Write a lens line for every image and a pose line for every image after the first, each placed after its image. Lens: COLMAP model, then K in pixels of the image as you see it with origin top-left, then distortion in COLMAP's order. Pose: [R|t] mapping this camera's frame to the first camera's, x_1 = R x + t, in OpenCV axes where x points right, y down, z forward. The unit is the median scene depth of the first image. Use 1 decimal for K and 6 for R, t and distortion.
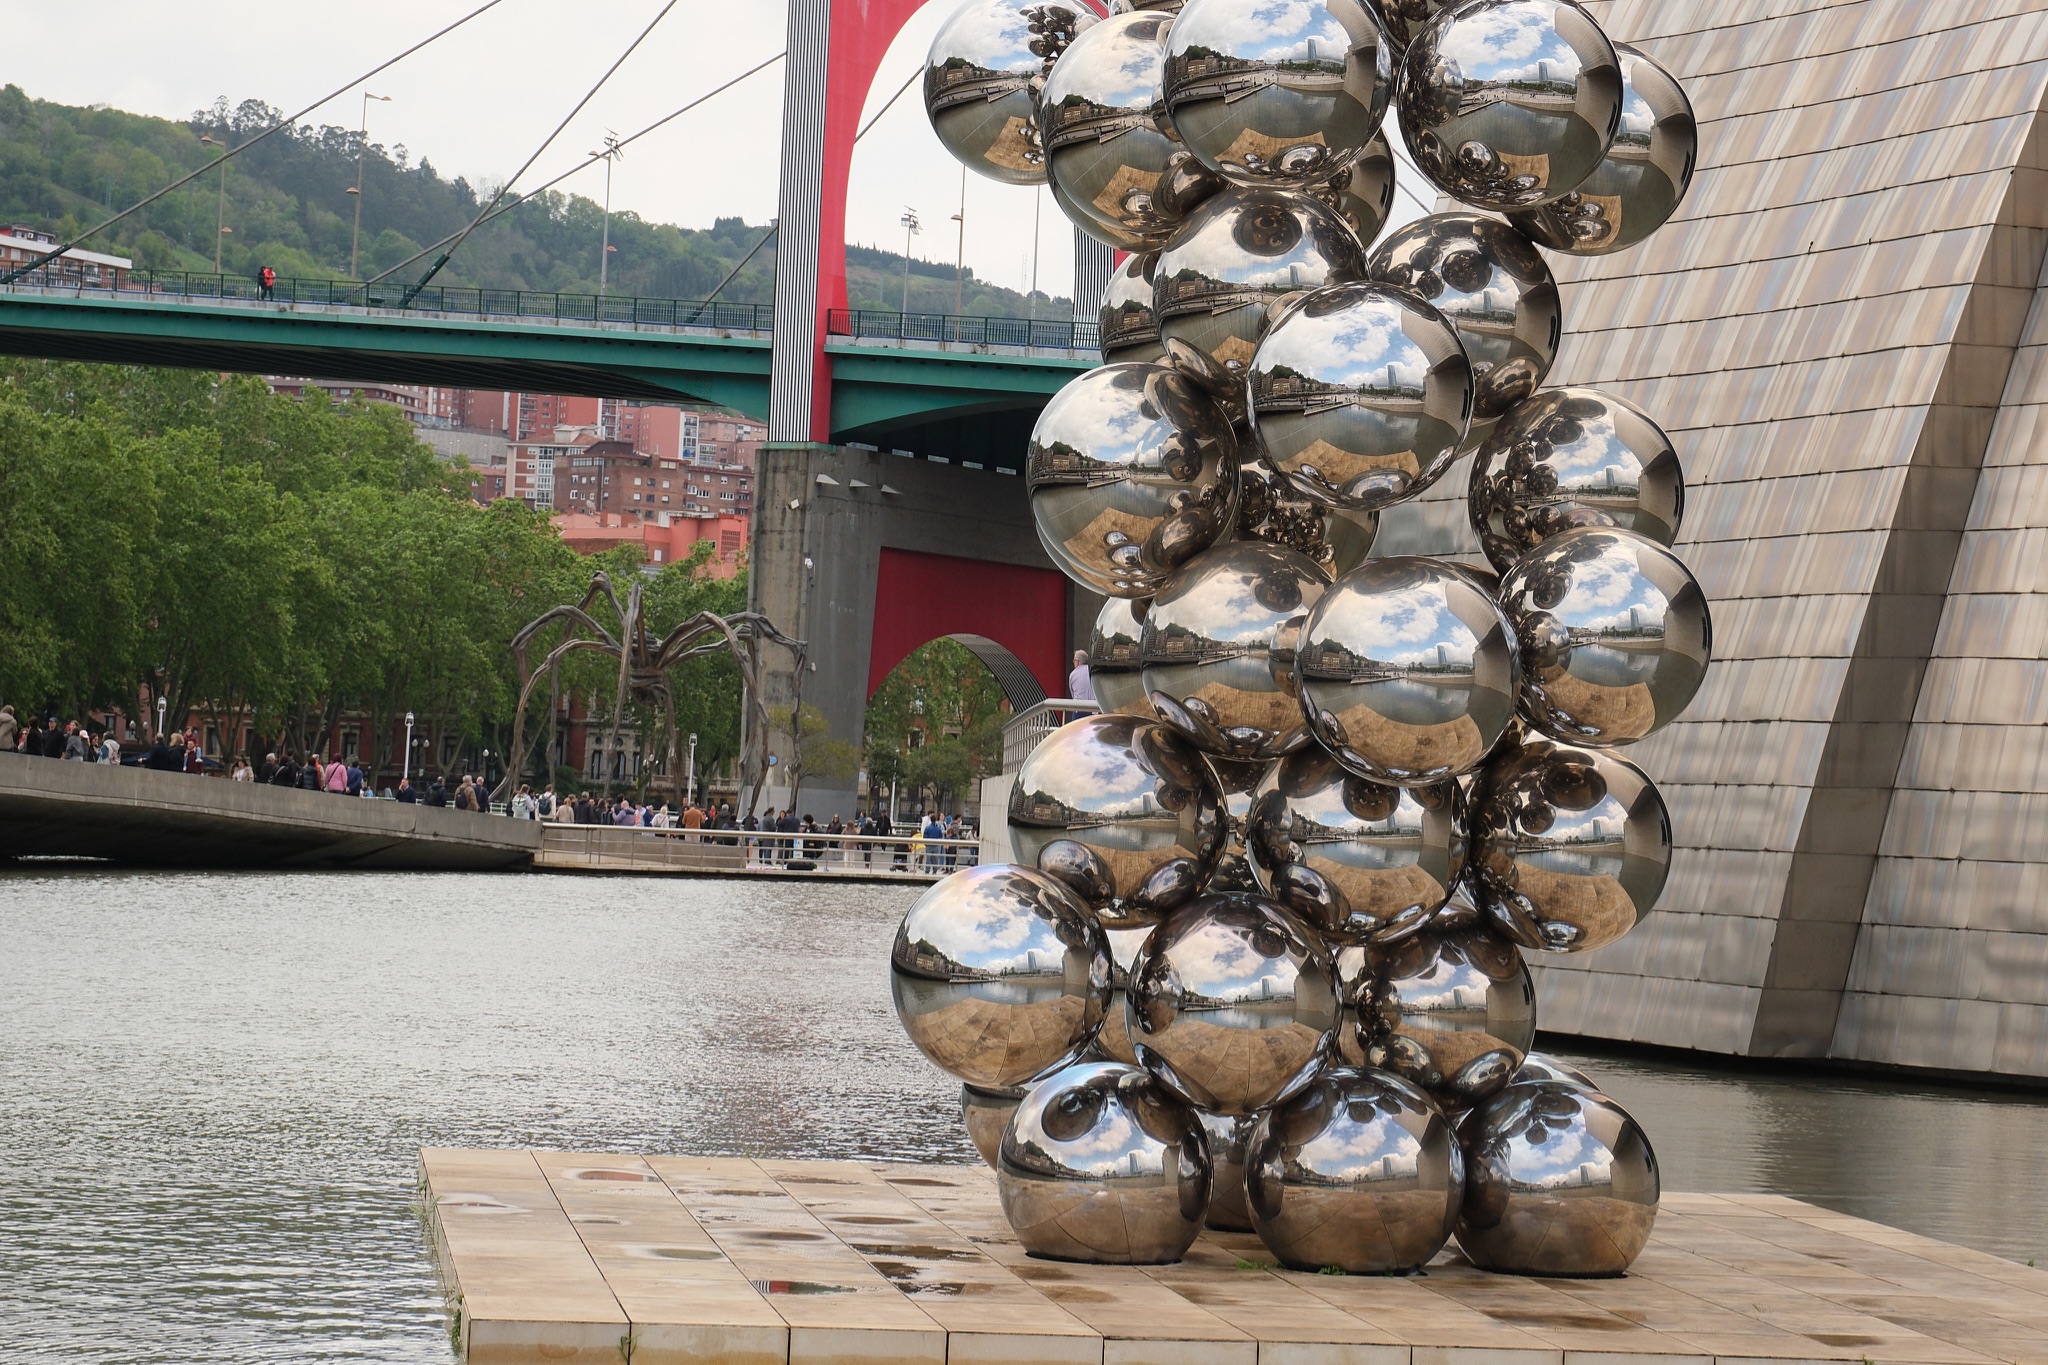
lens RADIAL K [[4885.7, 0, 1023.3], [0, 4885.7, 682.2], [0, 0, 1]] dist [-0.120581, 0.000000]
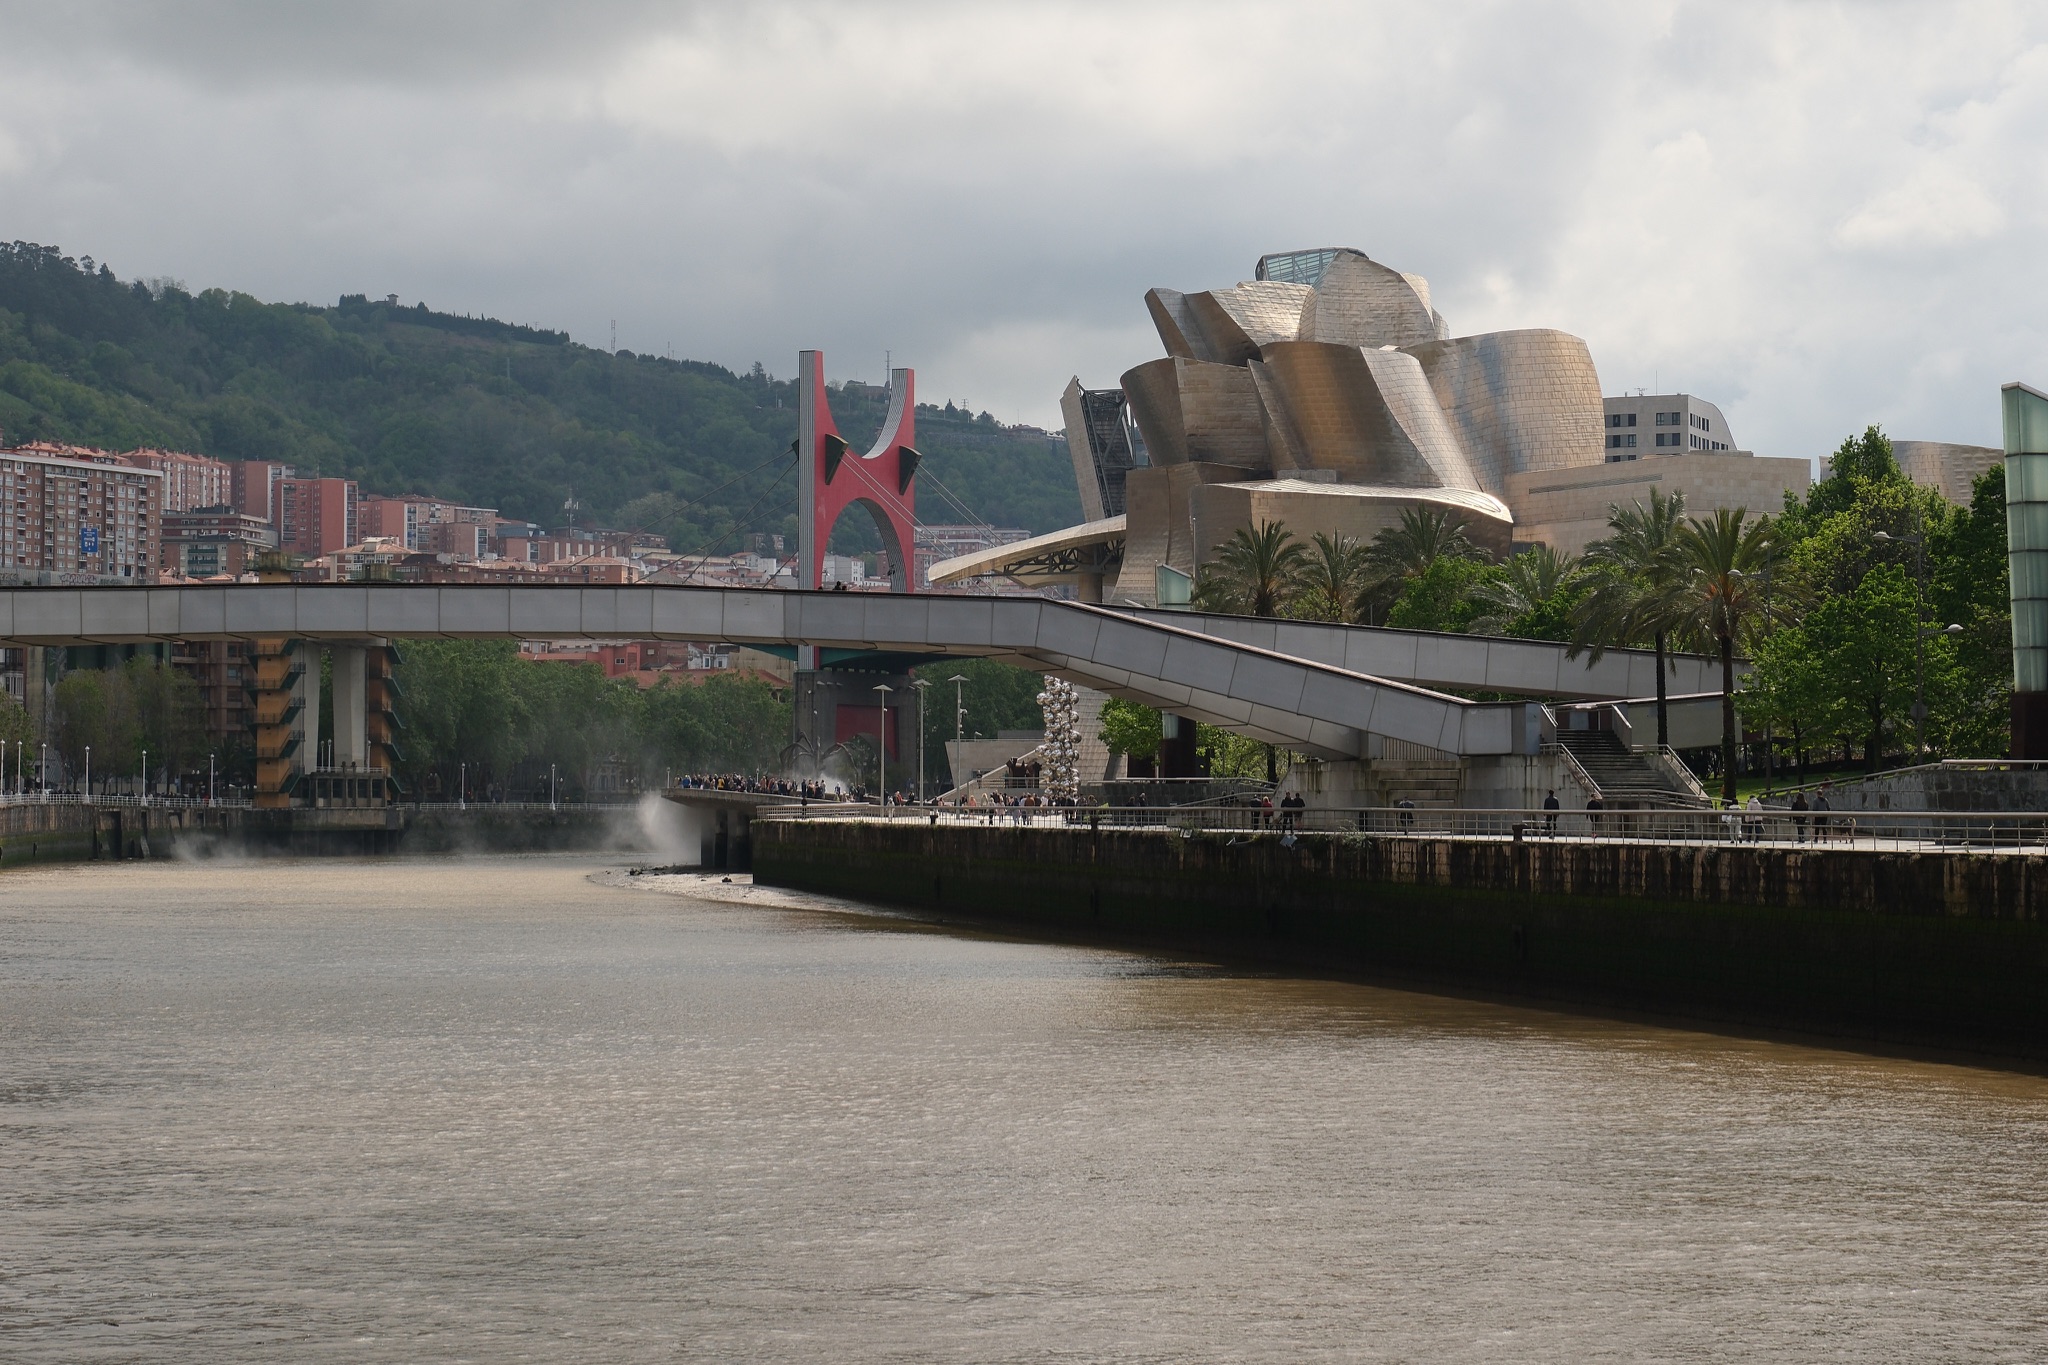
lens RADIAL K [[4885.7, 0, 1024.4], [0, 4885.7, 683.0], [0, 0, 1]] dist [-0.120581, 0.000000]
pose [[0.994402, -0.045415, 0.095401, -0.019822], [0.044961, 0.998965, 0.006905, -0.005721], [-0.095616, -0.002577, 0.995415, -0.189394]]
